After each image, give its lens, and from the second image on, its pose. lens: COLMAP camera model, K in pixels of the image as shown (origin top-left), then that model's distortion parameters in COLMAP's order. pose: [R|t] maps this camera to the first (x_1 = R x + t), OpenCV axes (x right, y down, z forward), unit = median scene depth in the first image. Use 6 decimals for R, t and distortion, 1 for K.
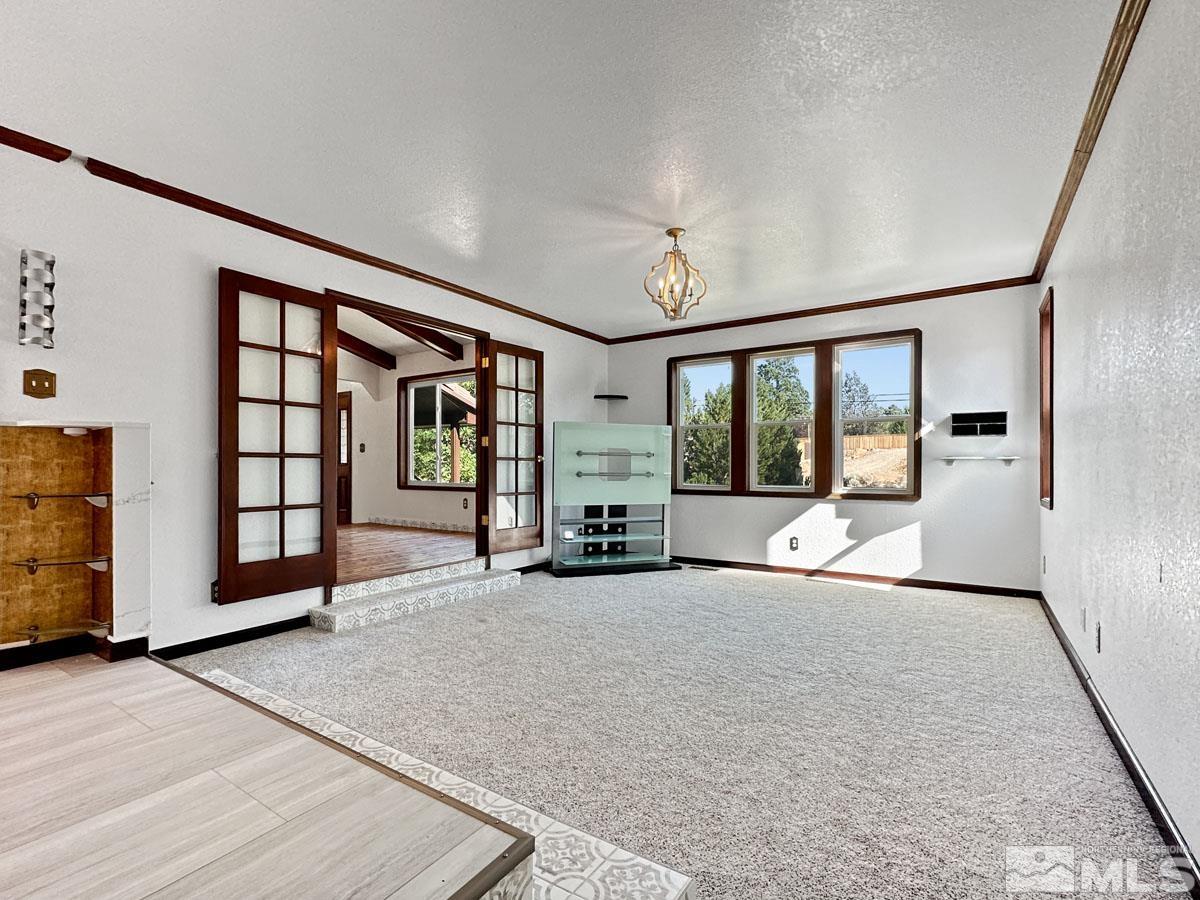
lens RADIAL K [[563.0, 0, 592.3], [0, 563.0, 454.8], [0, 0, 1]] dist [-0.002148, 0.000154]
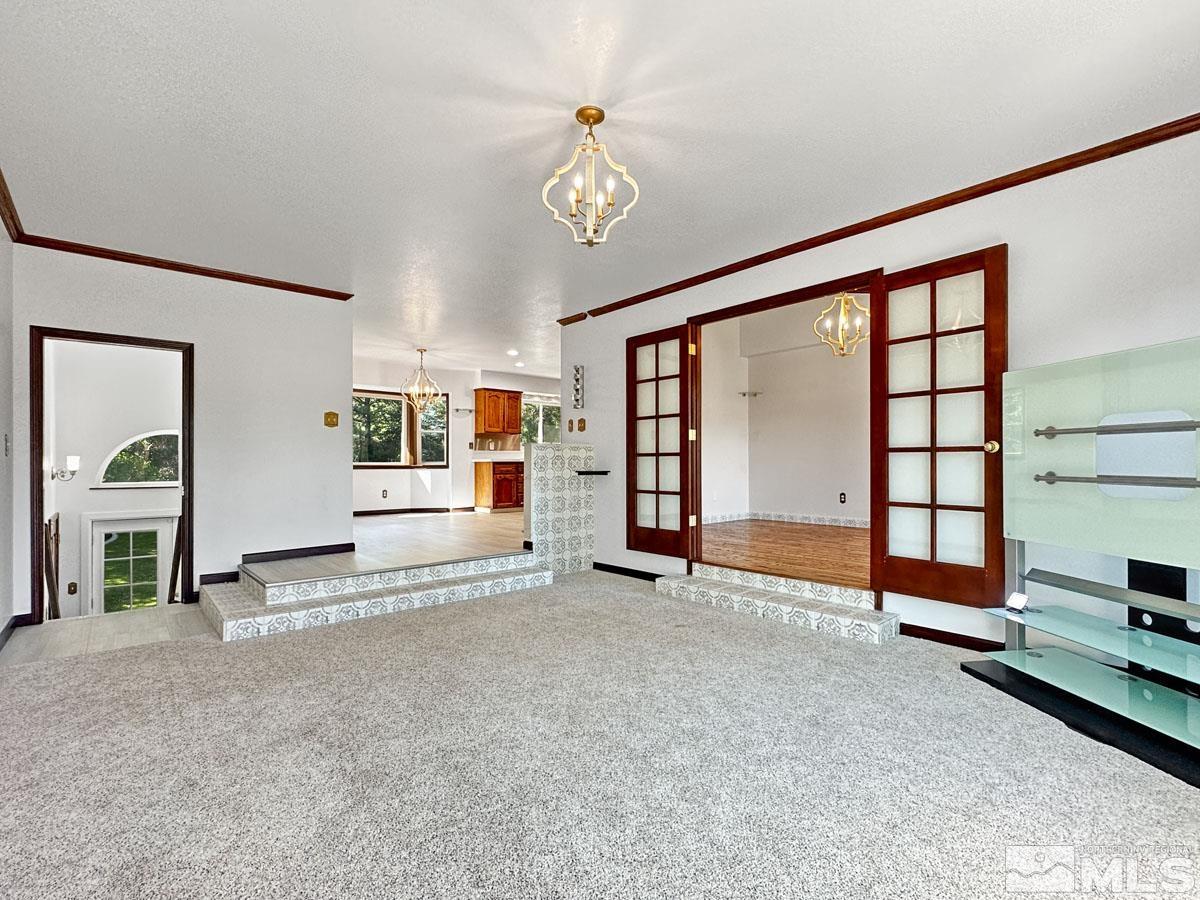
lens RADIAL K [[563.0, 0, 601.9], [0, 563.0, 458.0], [0, 0, 1]] dist [-0.002148, 0.000154]
pose [[-0.257073, -0.006909, -0.966367, 0.749458], [0.023400, 0.999637, -0.013372, 0.022262], [0.966109, -0.026050, -0.256818, 1.113559]]
